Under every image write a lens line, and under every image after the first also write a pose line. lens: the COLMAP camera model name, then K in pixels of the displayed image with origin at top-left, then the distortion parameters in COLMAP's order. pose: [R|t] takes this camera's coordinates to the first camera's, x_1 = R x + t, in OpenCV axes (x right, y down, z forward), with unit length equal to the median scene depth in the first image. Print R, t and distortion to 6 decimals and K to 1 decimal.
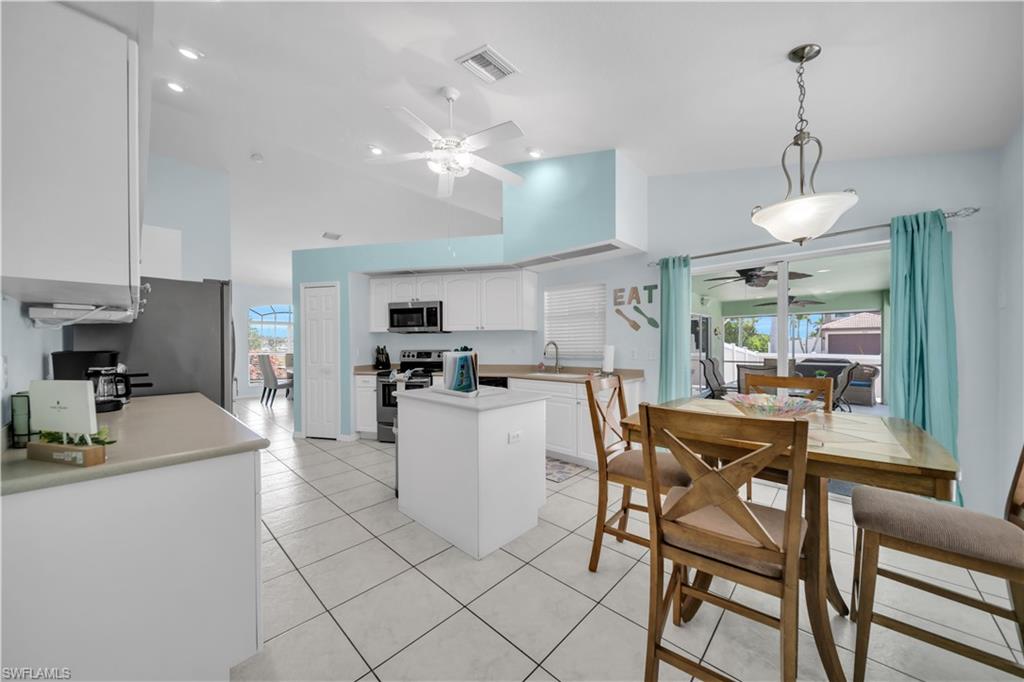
lens RADIAL K [[354.0, 0, 513.9], [0, 354.0, 344.4], [0, 0, 1]] dist [-0.000664, -0.000315]
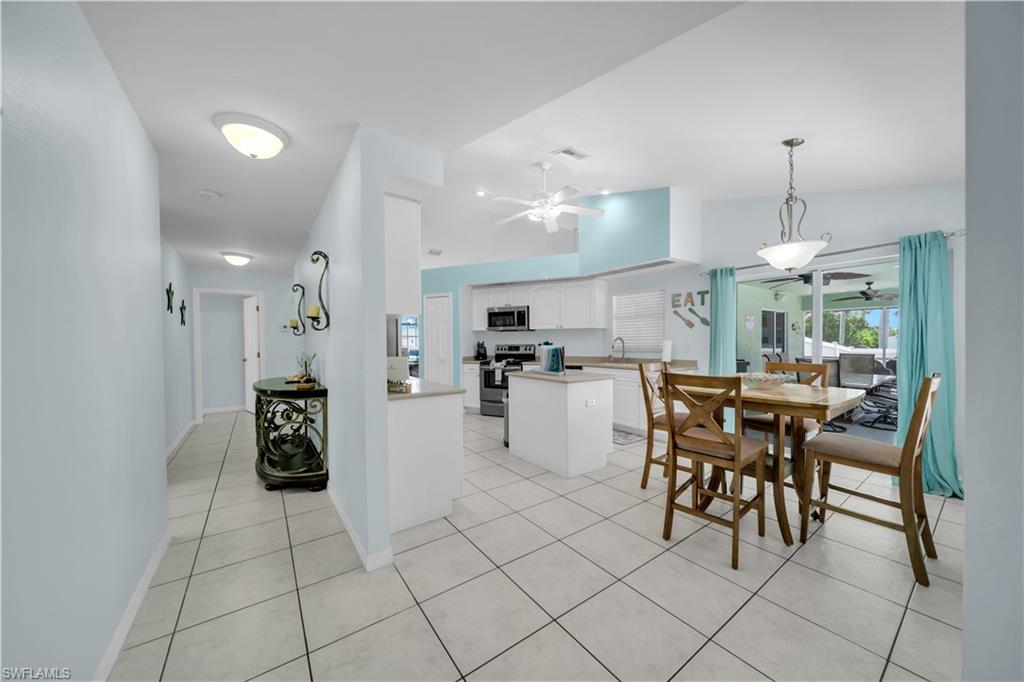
lens RADIAL K [[354.0, 0, 513.9], [0, 354.0, 344.4], [0, 0, 1]] dist [-0.000664, -0.000315]
pose [[0.981556, -0.000347, -0.191176, -0.015271], [0.002743, 0.999921, 0.012267, -0.000410], [0.191156, -0.012566, 0.981479, -0.266821]]
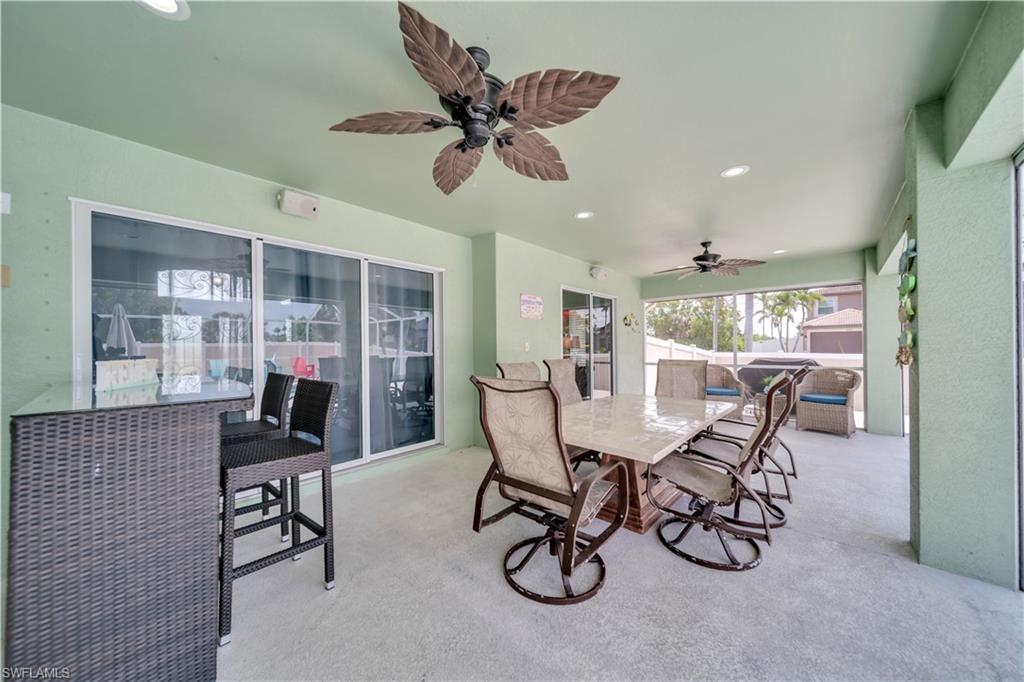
lens RADIAL K [[354.0, 0, 513.9], [0, 354.0, 344.4], [0, 0, 1]] dist [-0.000664, -0.000315]
pose [[0.999683, -0.003438, 0.024950, 0.757600], [0.003435, 0.999994, 0.000163, 0.022822], [-0.024950, -0.000077, 0.999689, 0.728565]]
